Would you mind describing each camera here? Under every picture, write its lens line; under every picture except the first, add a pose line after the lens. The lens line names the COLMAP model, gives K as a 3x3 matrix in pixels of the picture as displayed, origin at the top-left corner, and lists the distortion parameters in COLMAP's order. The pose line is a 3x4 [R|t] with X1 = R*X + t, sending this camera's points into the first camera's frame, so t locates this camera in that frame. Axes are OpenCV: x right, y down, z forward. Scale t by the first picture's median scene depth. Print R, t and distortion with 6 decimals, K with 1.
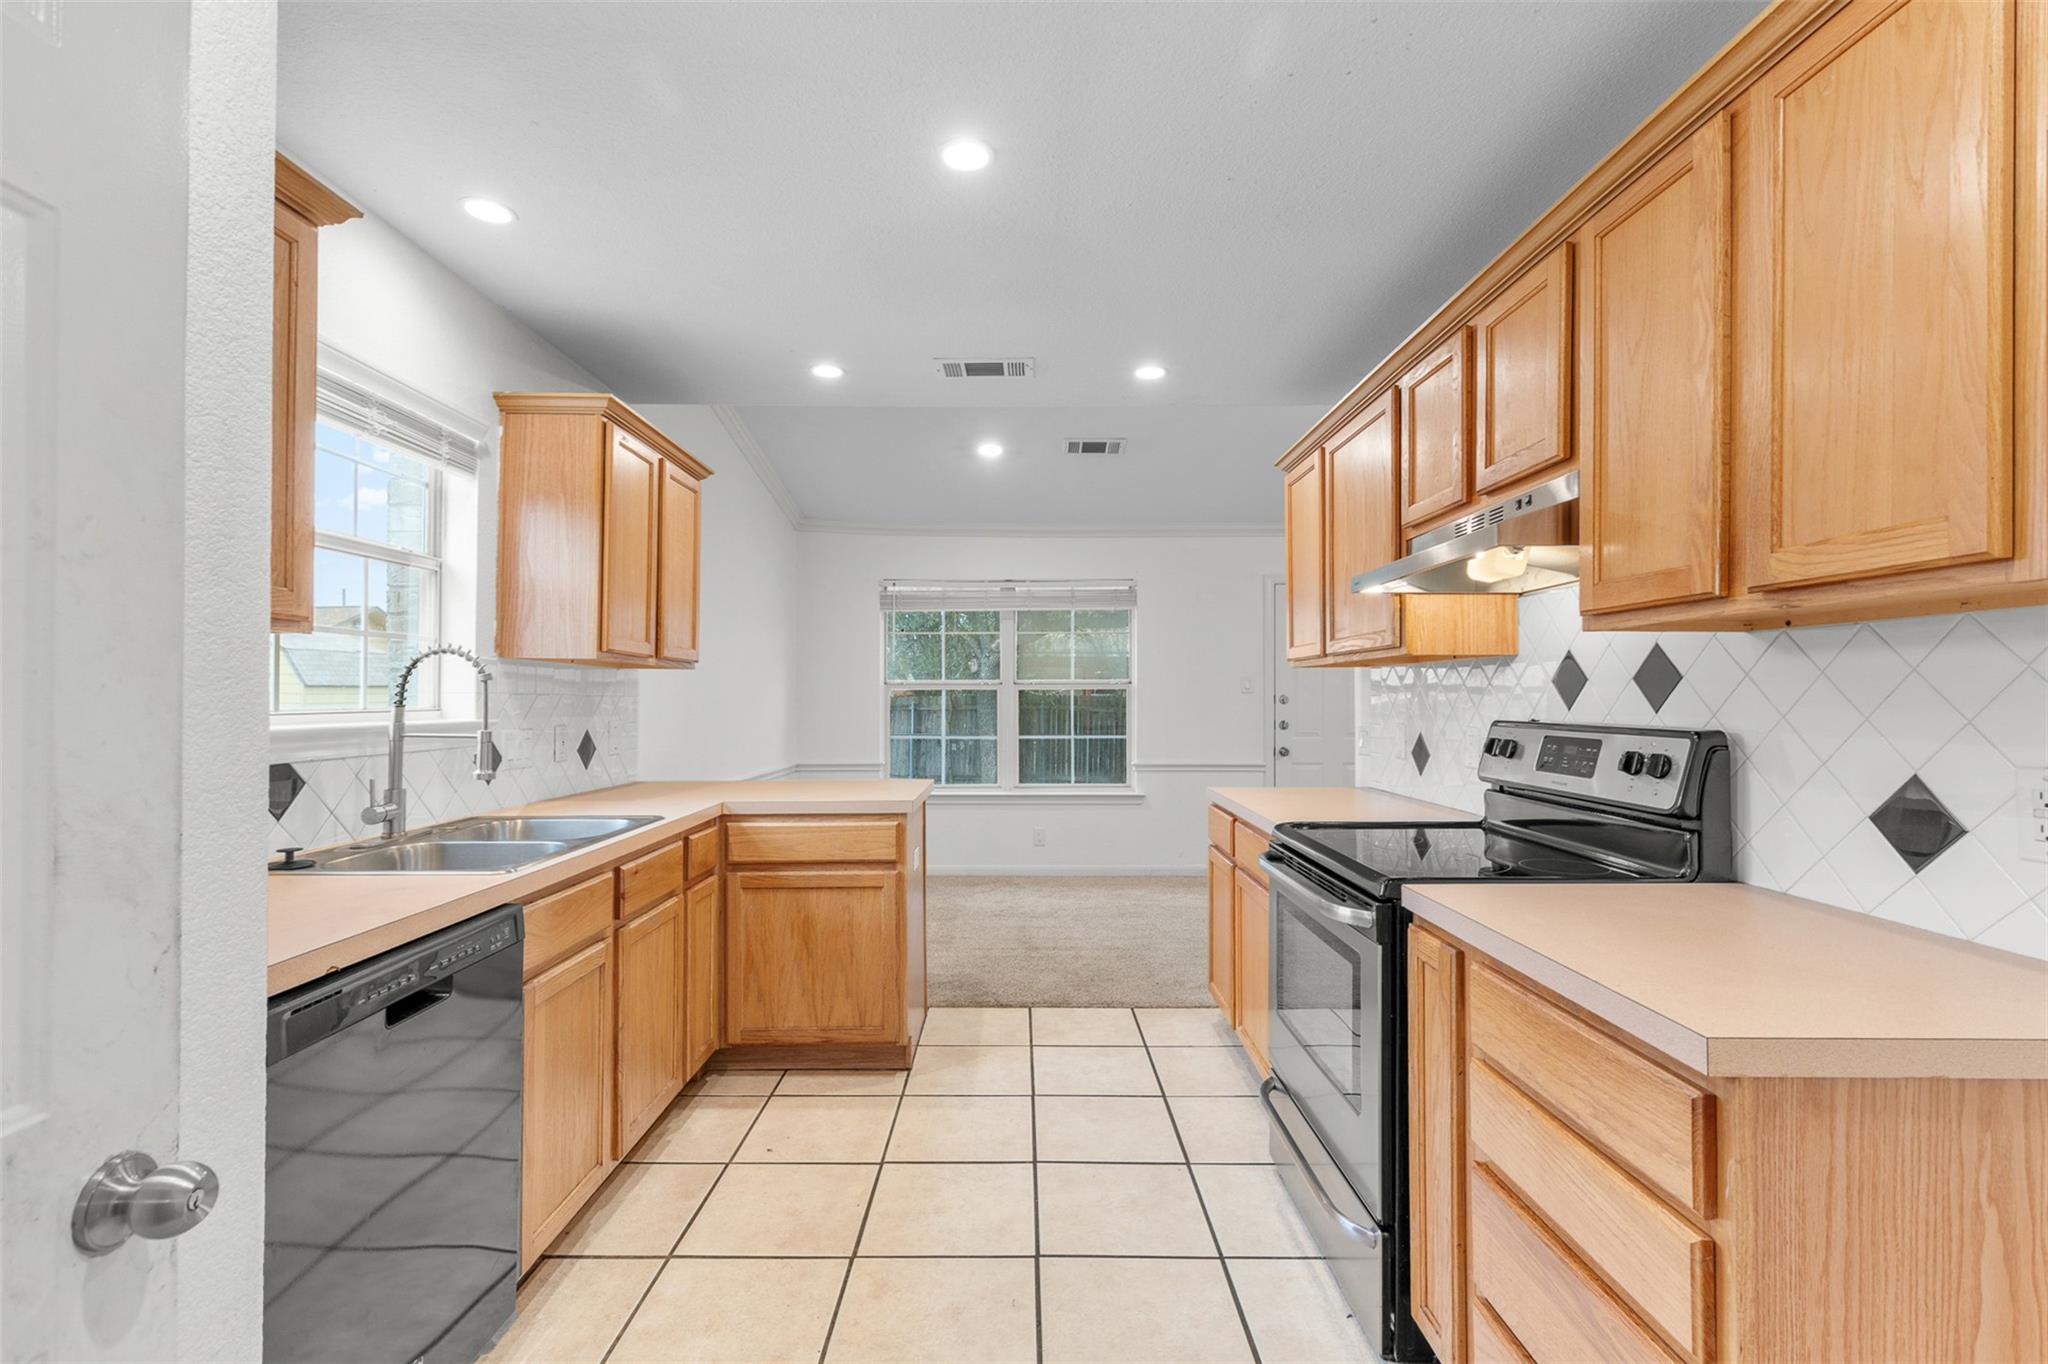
lens RADIAL K [[900.7, 0, 1032.5], [0, 900.7, 701.3], [0, 0, 1]] dist [-0.002738, -0.000619]
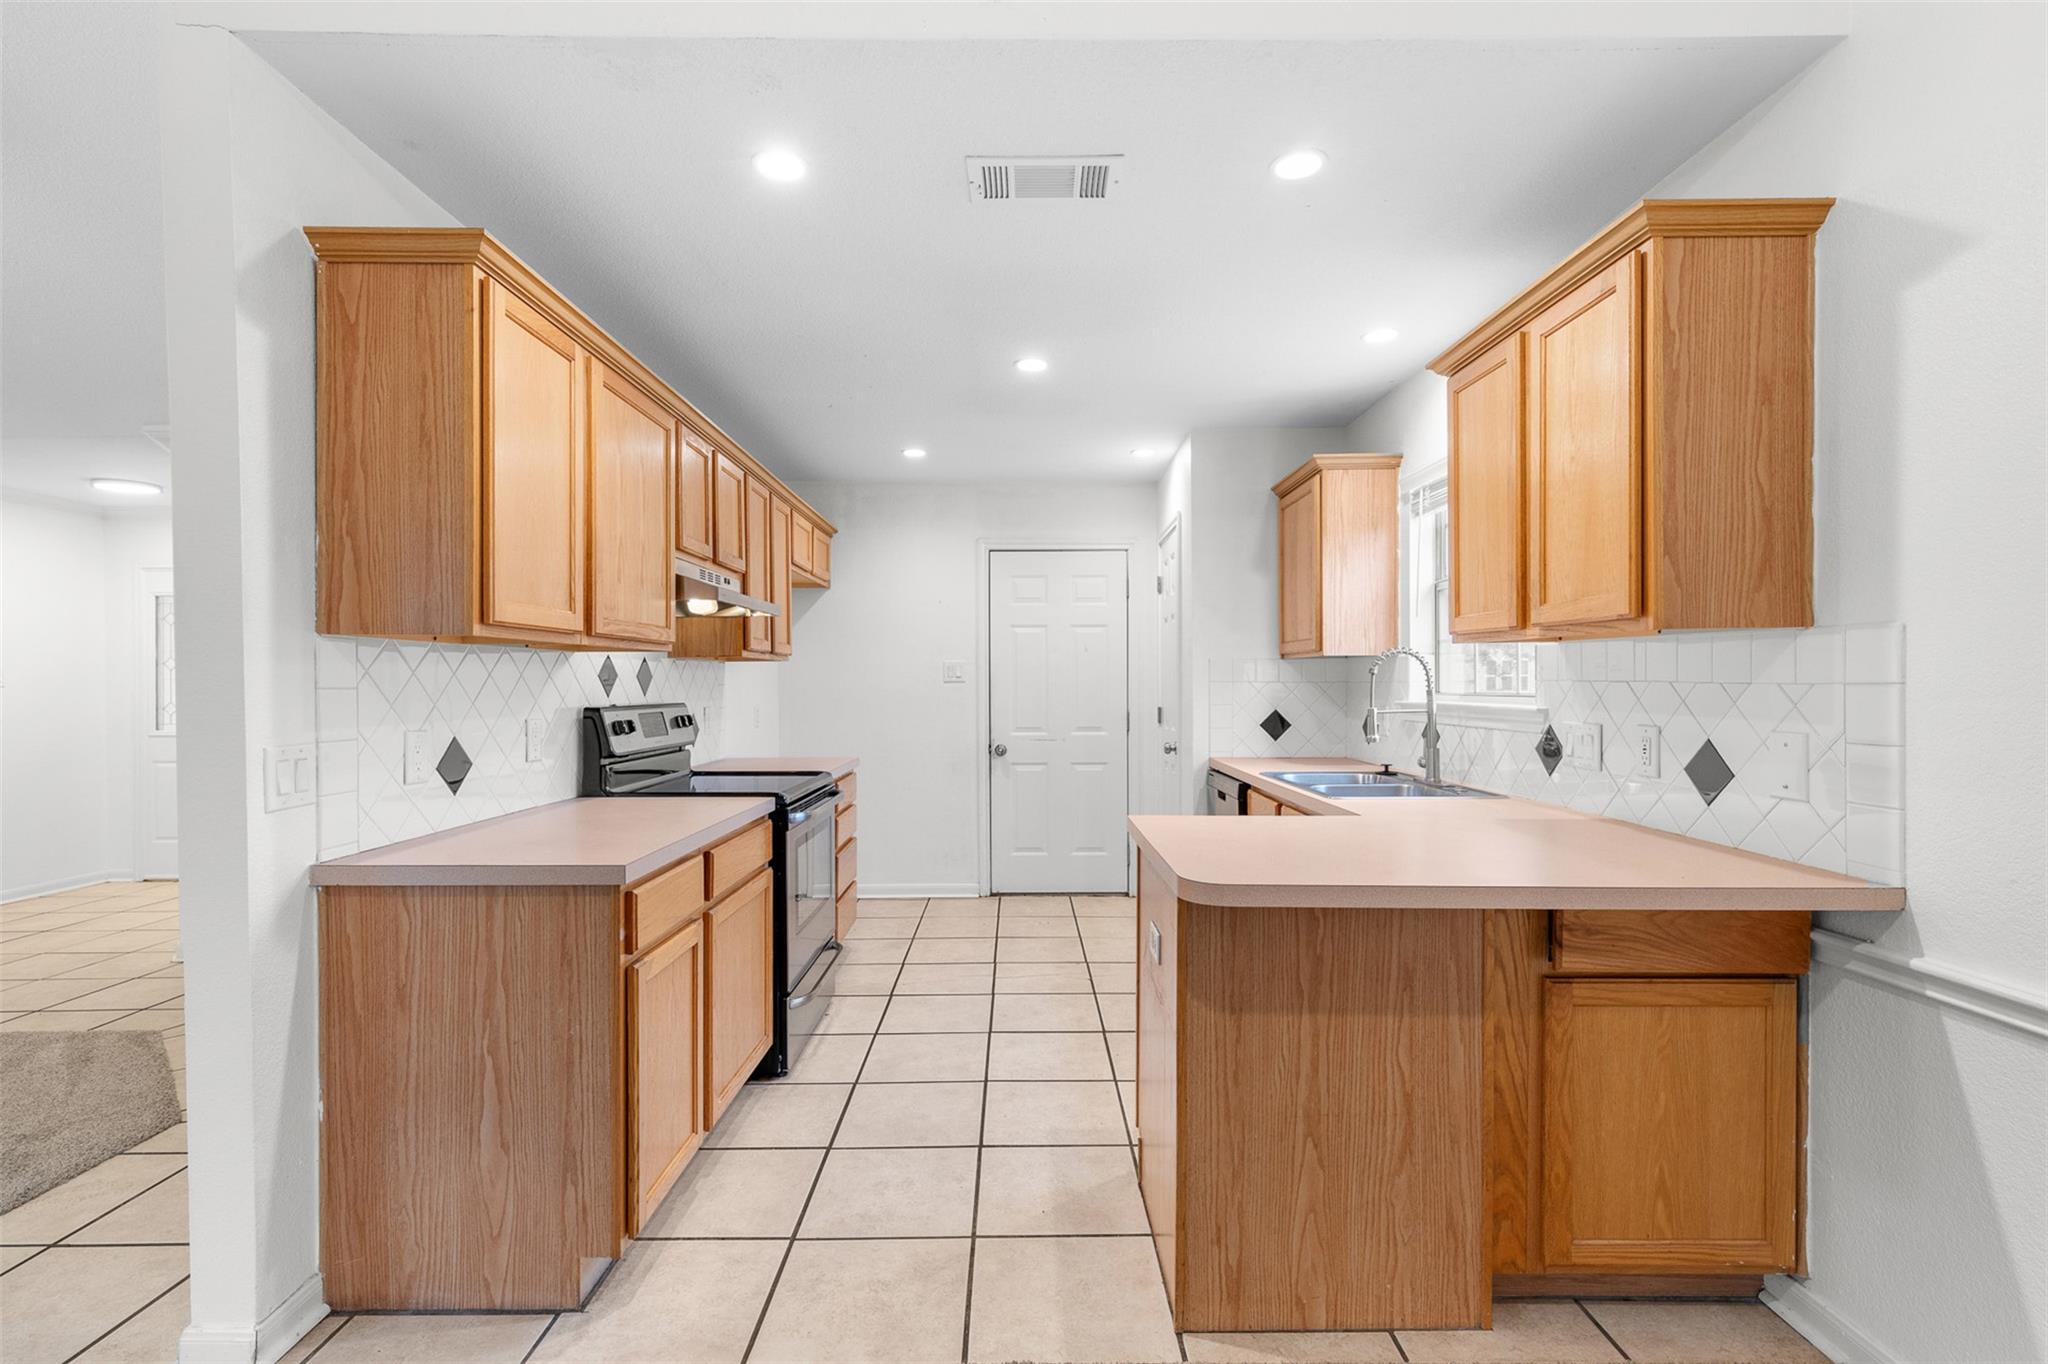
lens RADIAL K [[929.8, 0, 1024.0], [0, 929.8, 682.0], [0, 0, 1]] dist [0.006859, 0.000165]
pose [[0.999910, -0.005637, -0.012134, 2.288218], [0.005710, 0.999966, 0.005986, -0.274724], [0.012100, -0.006055, 0.999908, -1.056478]]
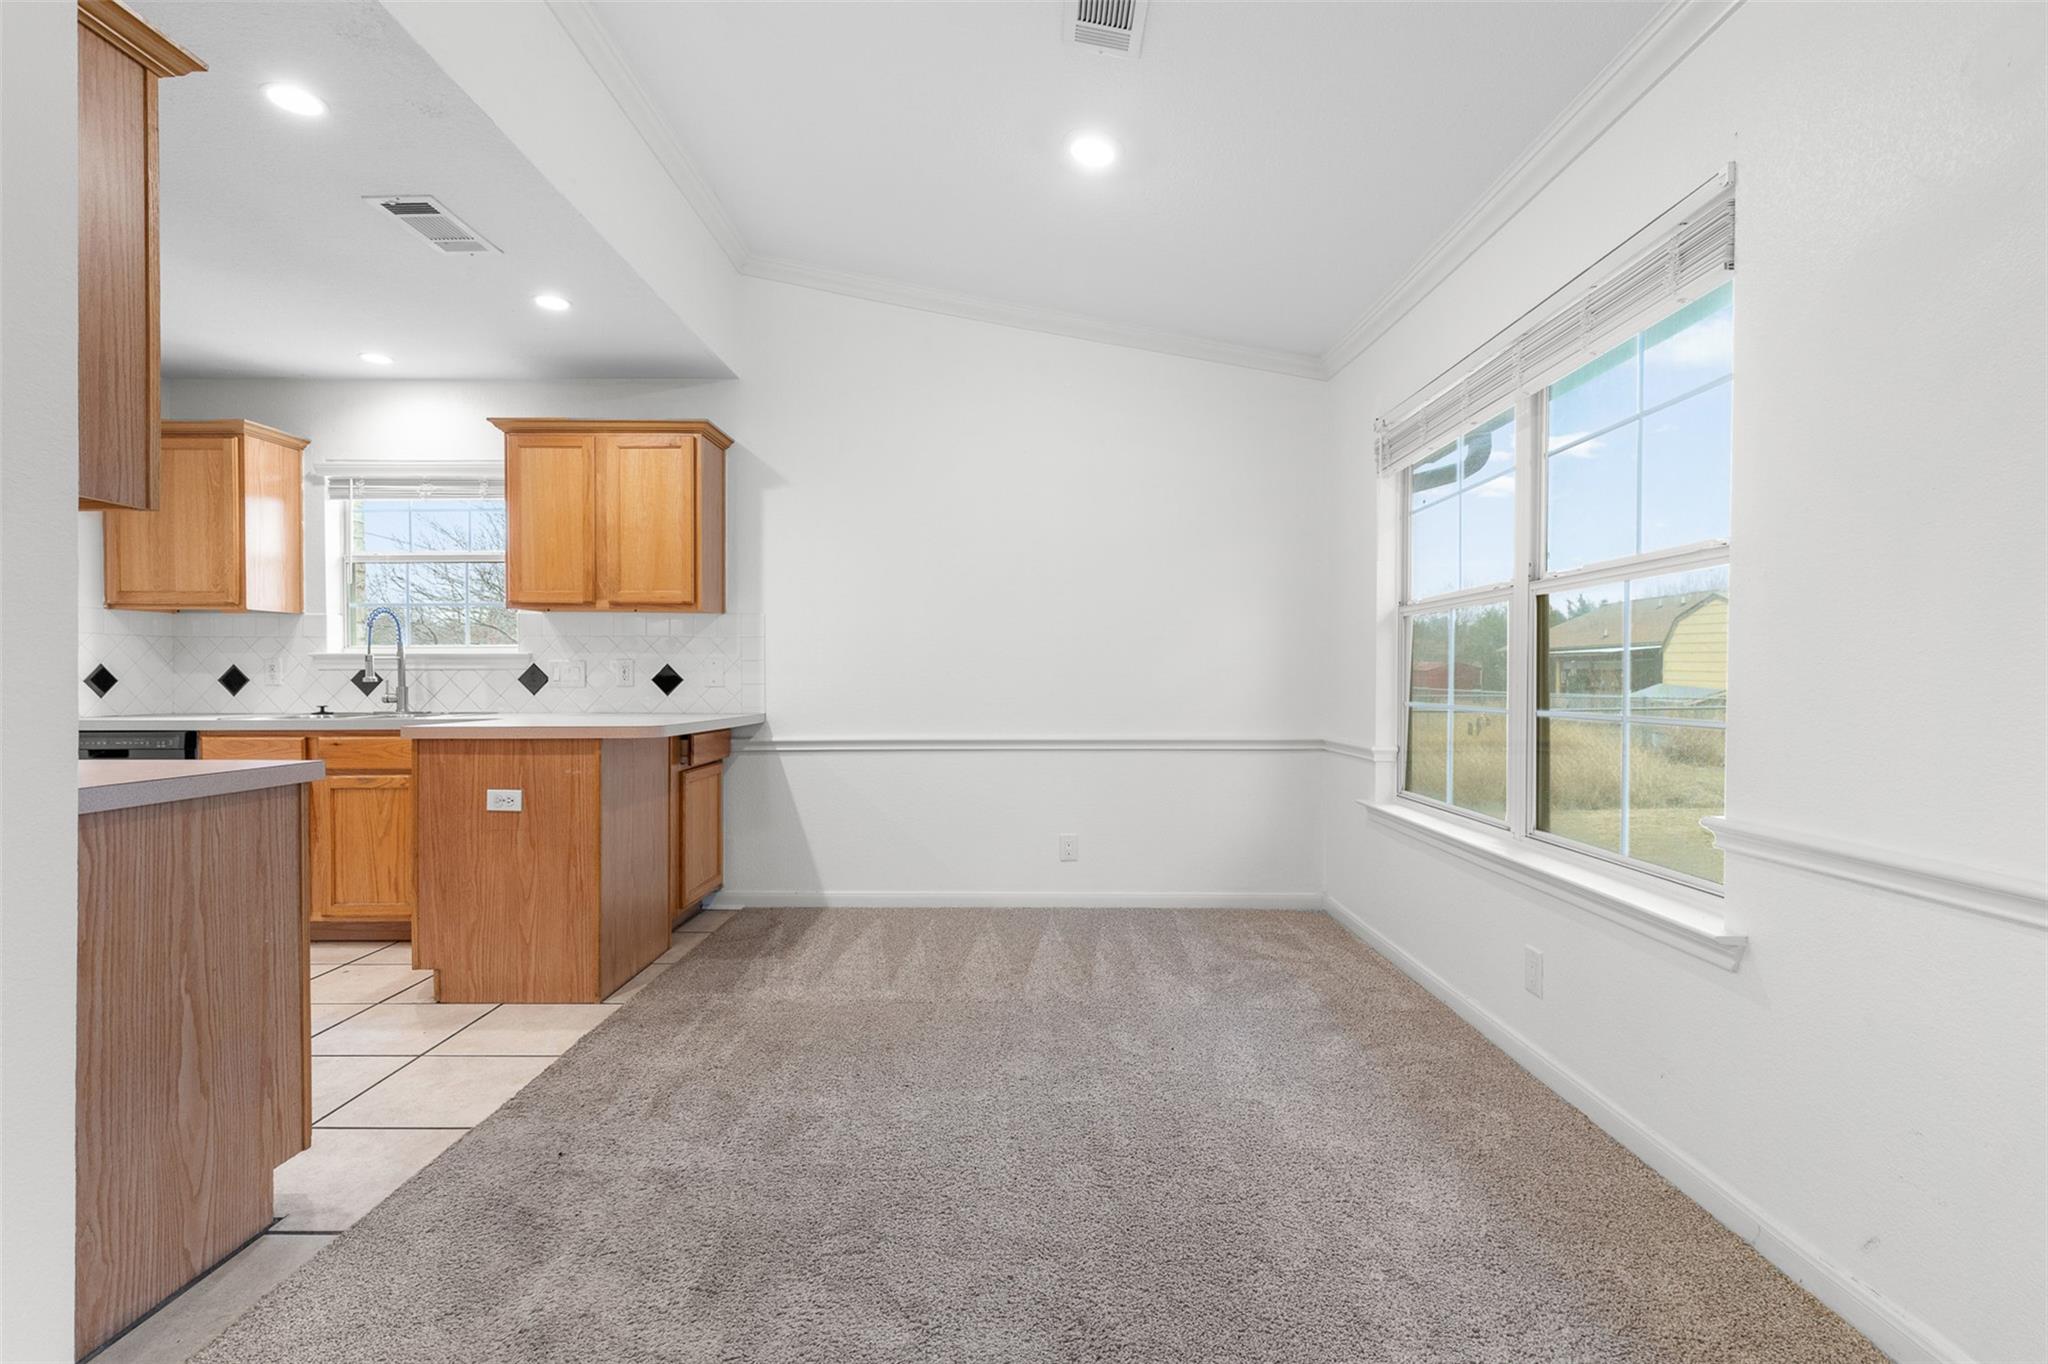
lens RADIAL K [[929.8, 0, 1024.0], [0, 929.8, 682.0], [0, 0, 1]] dist [0.006859, 0.000165]
pose [[0.015728, -0.006817, 0.999853, -0.721311], [-0.003713, 0.999969, 0.006876, -0.064455], [-0.999869, -0.003821, 0.015703, -0.655503]]
